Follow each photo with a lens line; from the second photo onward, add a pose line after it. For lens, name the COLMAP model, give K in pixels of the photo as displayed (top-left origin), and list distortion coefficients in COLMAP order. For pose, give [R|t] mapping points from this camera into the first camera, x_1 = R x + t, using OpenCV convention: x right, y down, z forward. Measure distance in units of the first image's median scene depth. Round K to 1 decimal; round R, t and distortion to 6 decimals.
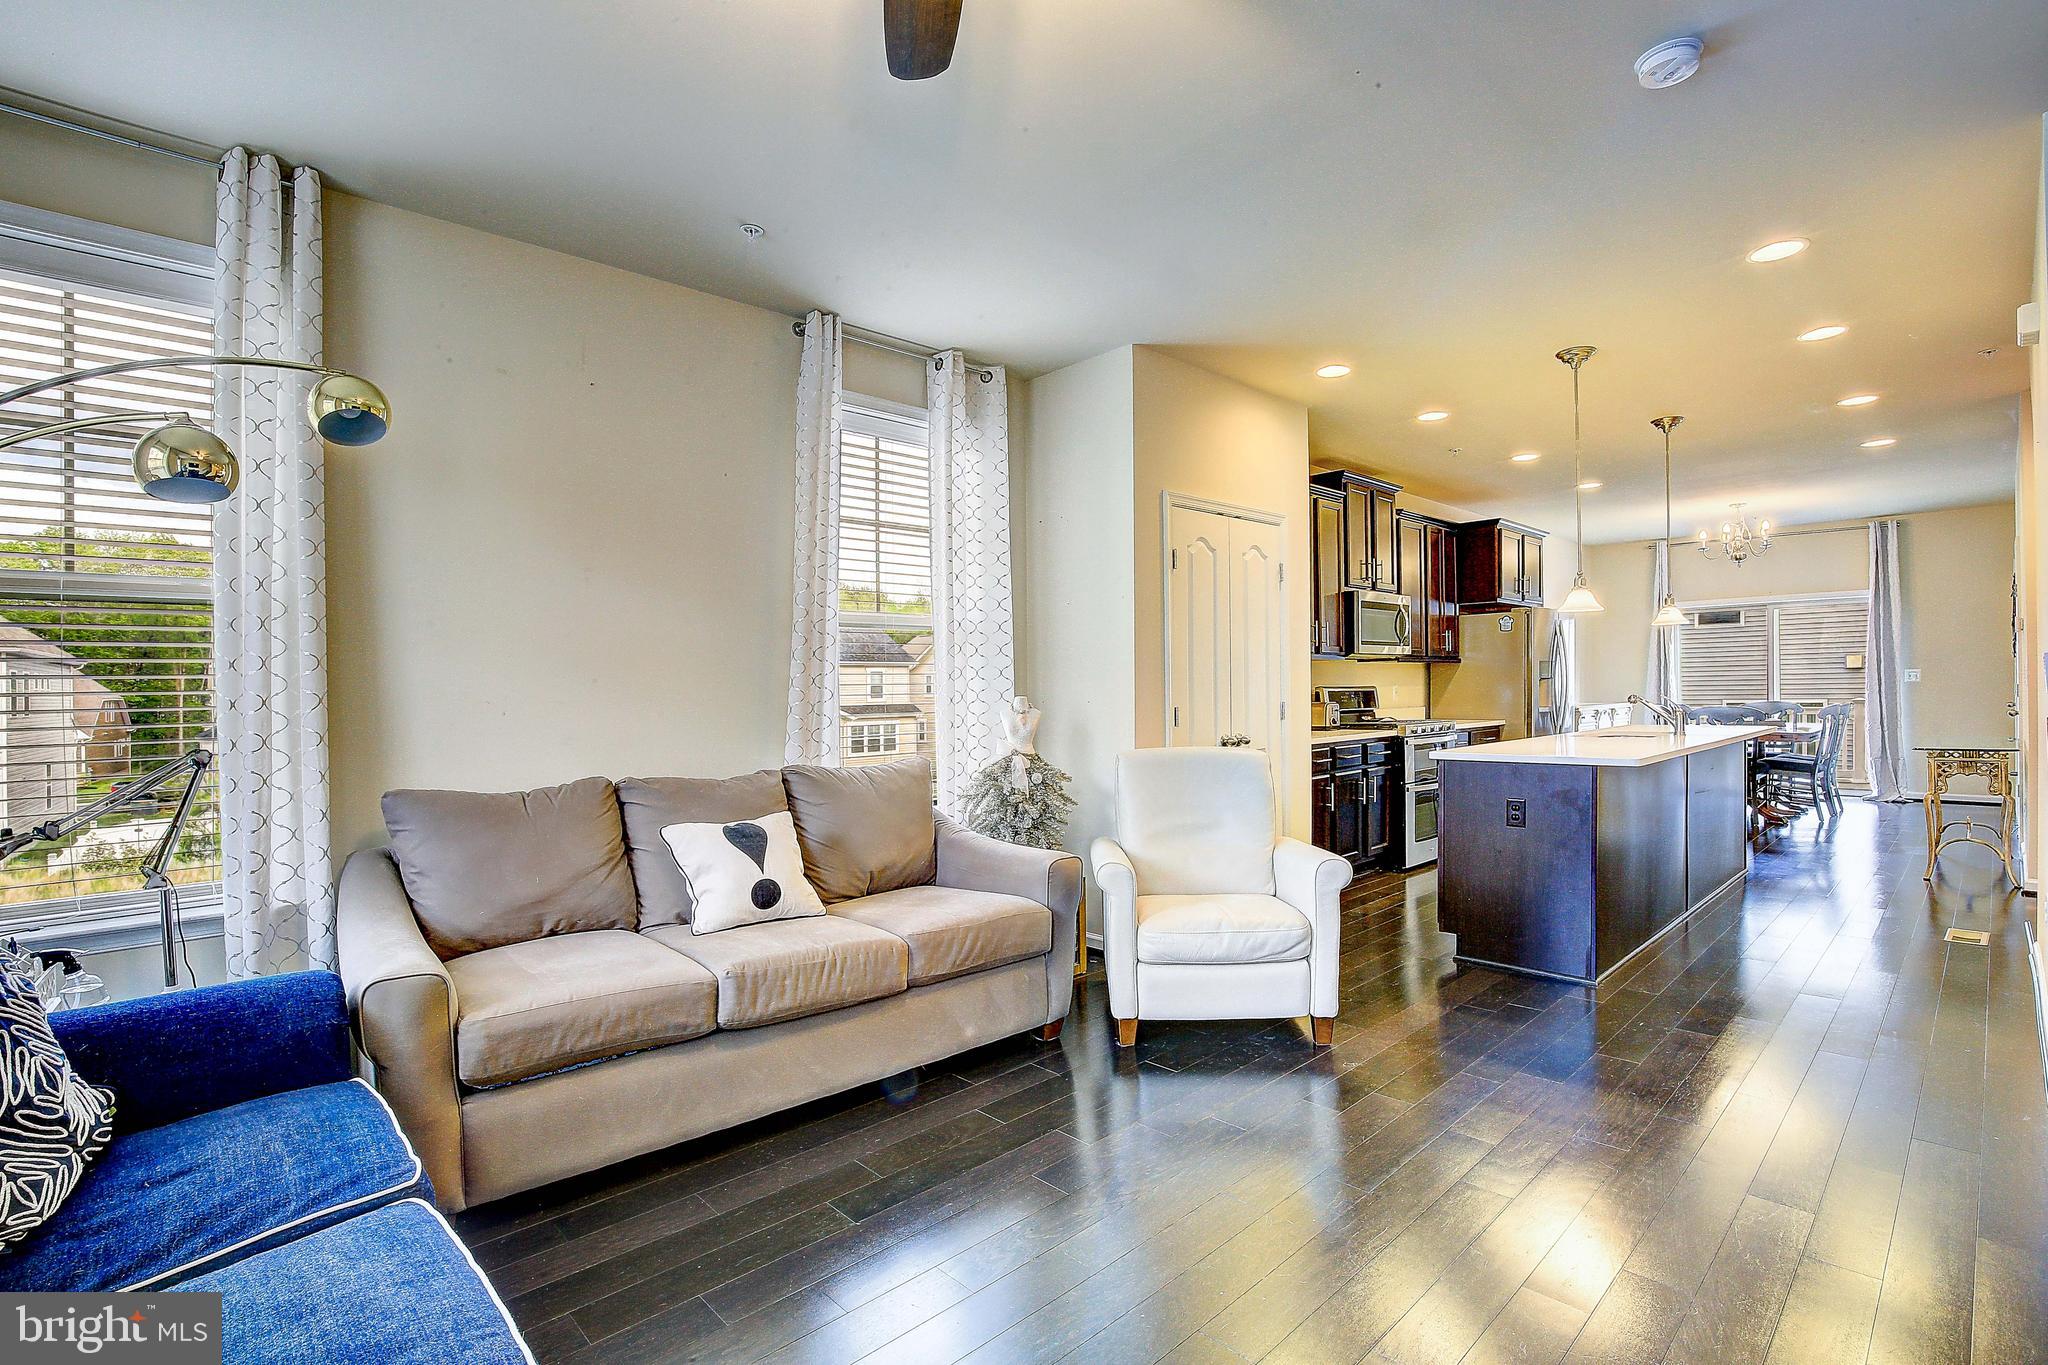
lens RADIAL K [[947.1, 0, 1039.1], [0, 947.1, 696.0], [0, 0, 1]] dist [-0.022723, 0.002890]
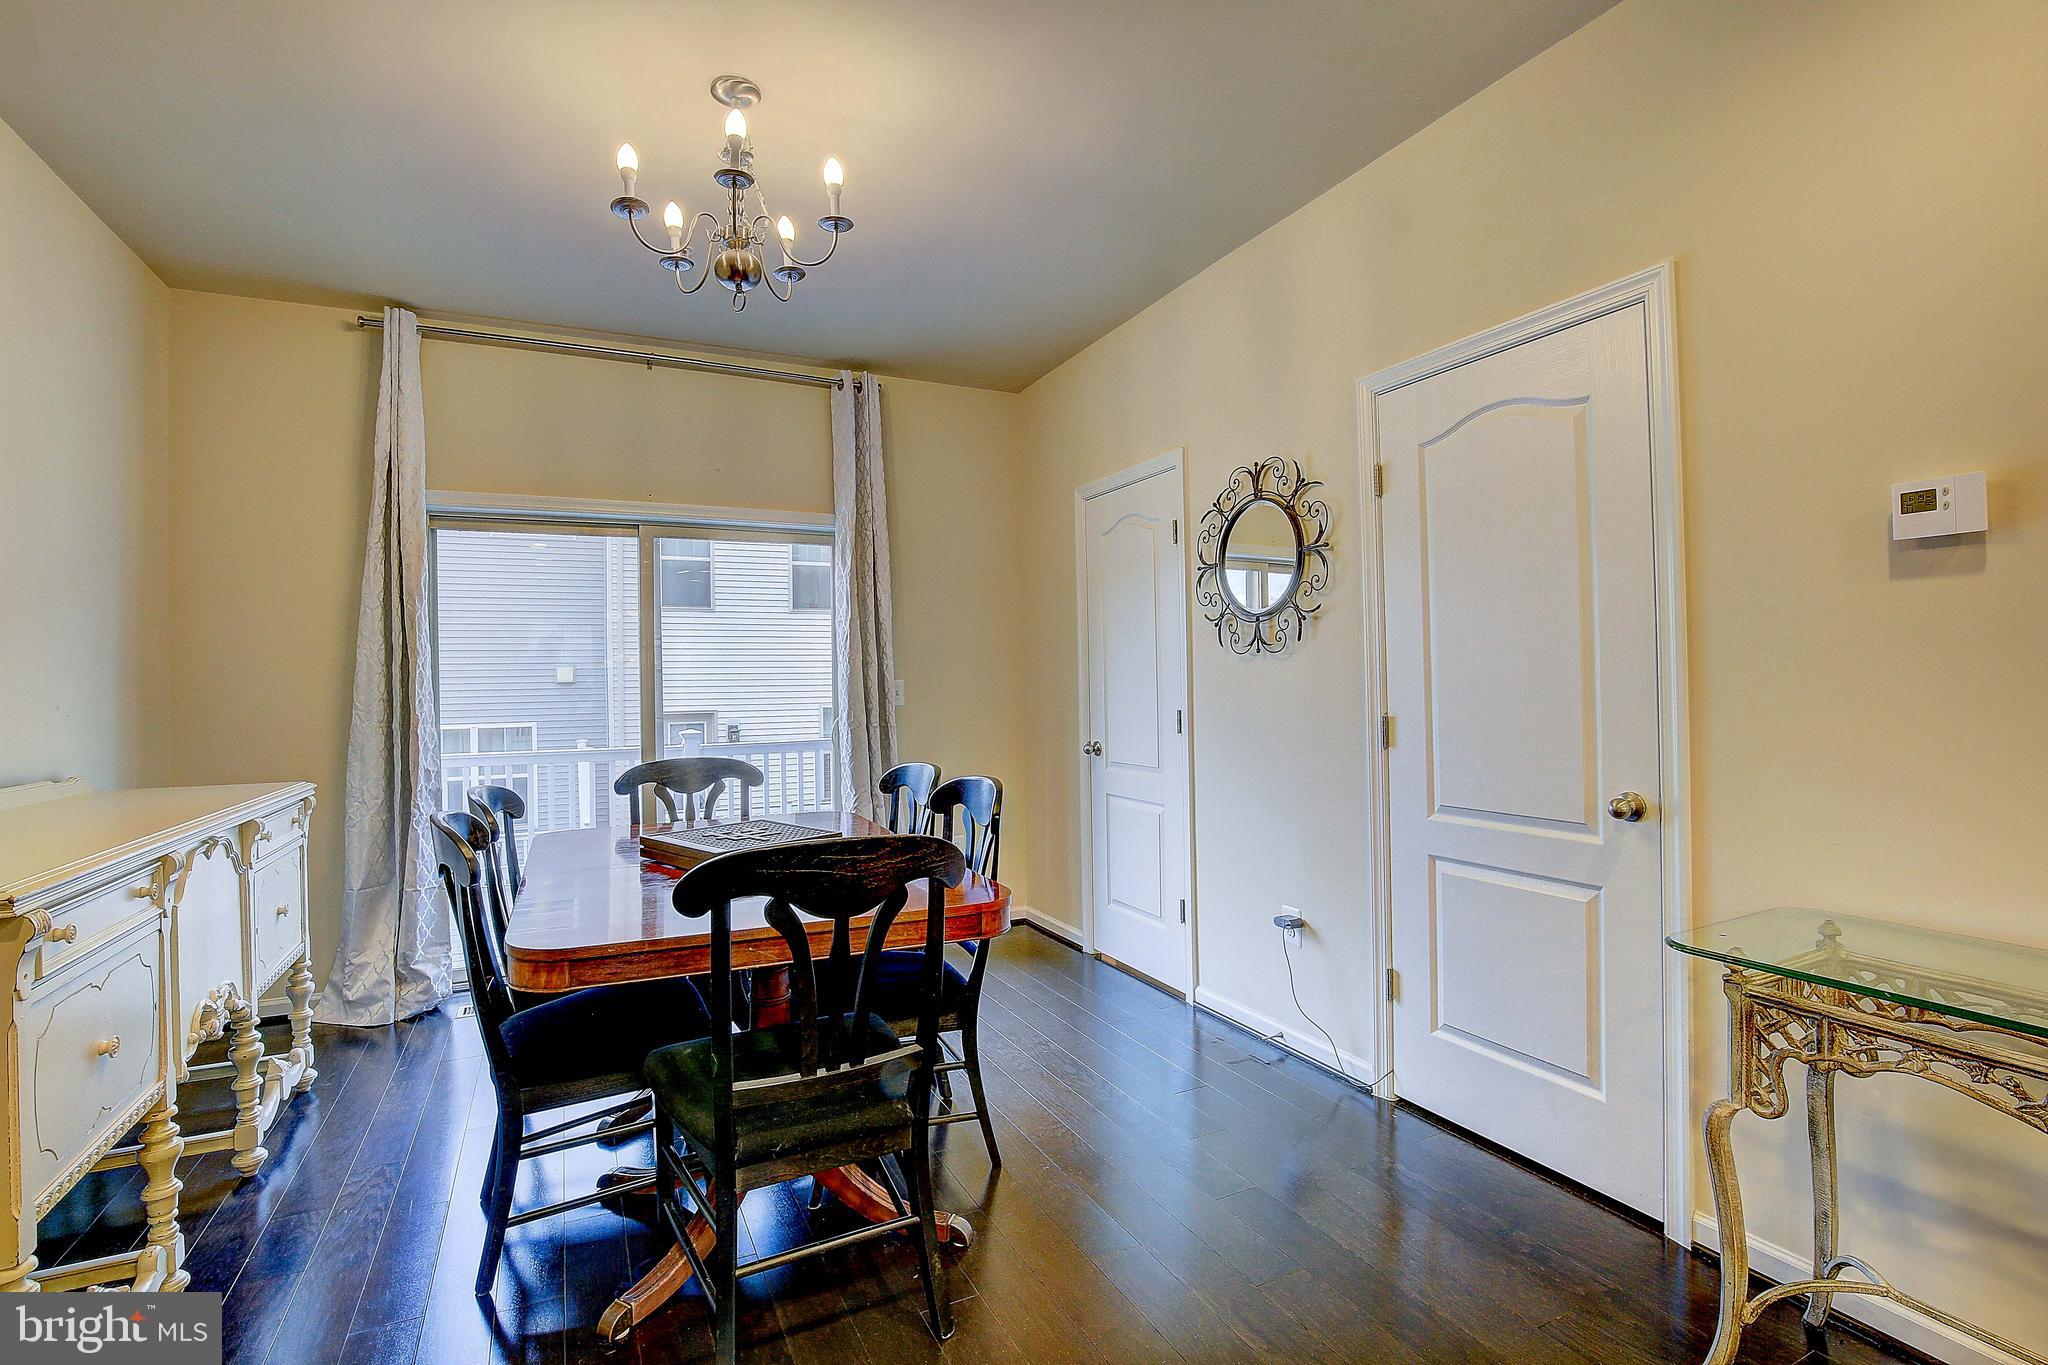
lens RADIAL K [[947.1, 0, 1007.8], [0, 947.1, 696.9], [0, 0, 1]] dist [-0.022723, 0.002890]
pose [[0.325108, 0.003326, 0.945671, 0.581893], [0.014519, 0.999858, -0.008508, -0.019725], [-0.945566, 0.016496, 0.325013, 0.957470]]
